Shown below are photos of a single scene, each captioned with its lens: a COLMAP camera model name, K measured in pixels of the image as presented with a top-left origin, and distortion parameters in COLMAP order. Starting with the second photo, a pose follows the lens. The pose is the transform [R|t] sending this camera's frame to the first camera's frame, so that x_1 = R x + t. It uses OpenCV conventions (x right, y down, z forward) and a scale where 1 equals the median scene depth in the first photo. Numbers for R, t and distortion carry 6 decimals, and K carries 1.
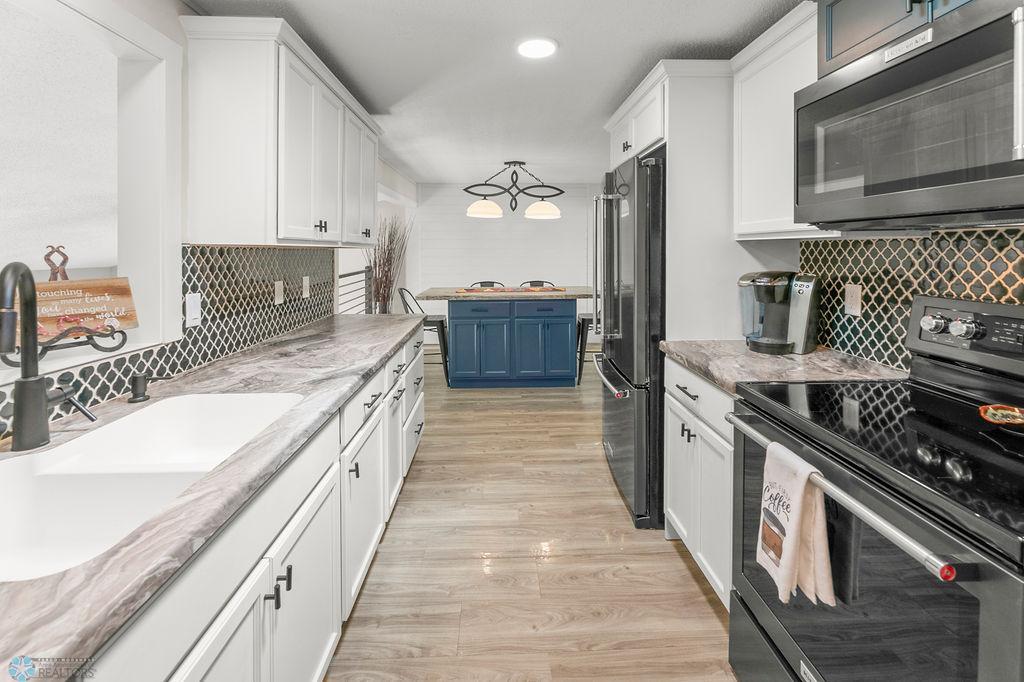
lens RADIAL K [[433.2, 0, 506.7], [0, 433.2, 254.0], [0, 0, 1]] dist [-0.000646, 0.000792]
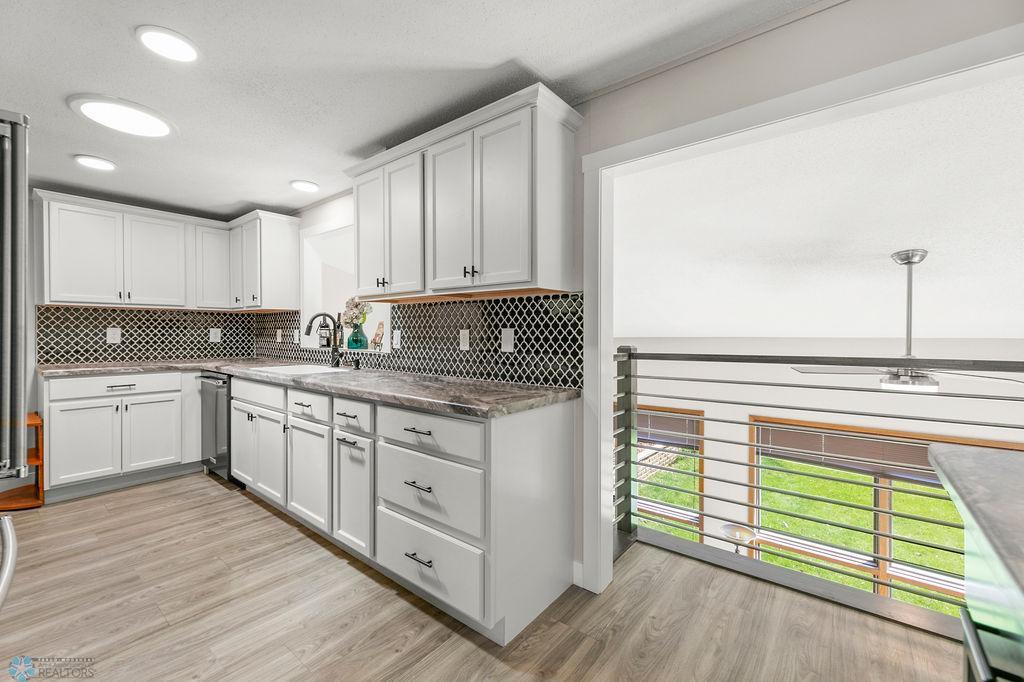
lens RADIAL K [[433.2, 0, 510.4], [0, 433.2, 334.5], [0, 0, 1]] dist [-0.000646, 0.000792]
pose [[-0.658131, 0.005830, -0.752881, 0.315261], [-0.001980, 0.999953, 0.009474, 0.084811], [0.752901, 0.007726, -0.658089, 2.414572]]
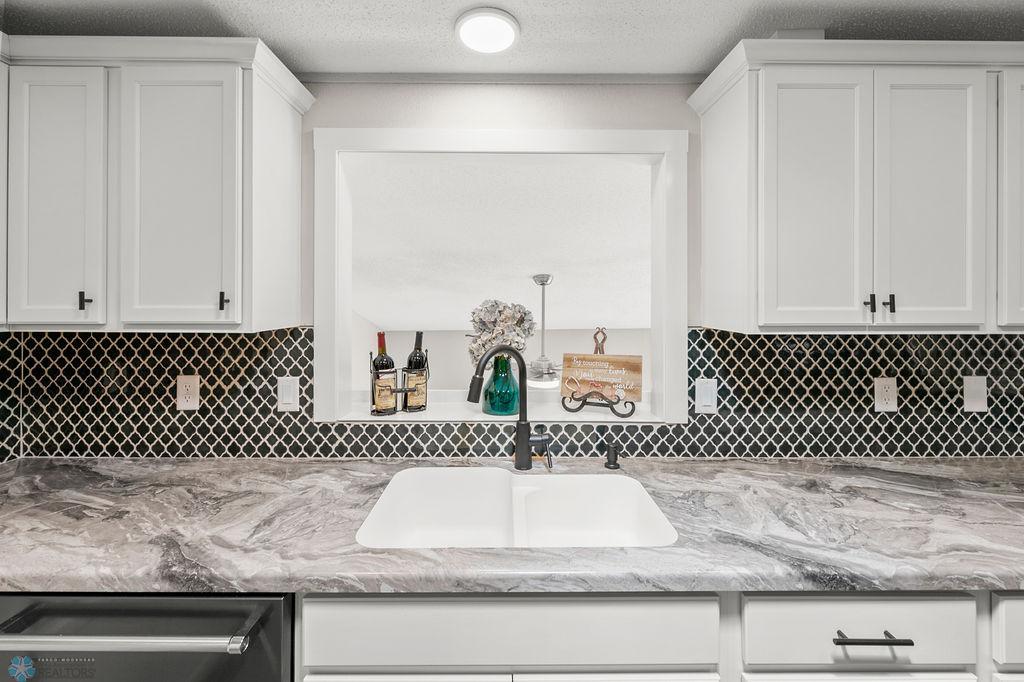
lens RADIAL K [[433.2, 0, 512.0], [0, 433.2, 299.0], [0, 0, 1]] dist [-0.000646, 0.000792]
pose [[-0.016748, -0.006809, -0.999837, 0.225934], [-0.006092, 0.999959, -0.006708, -0.071672], [0.999841, 0.005979, -0.016789, 0.554026]]
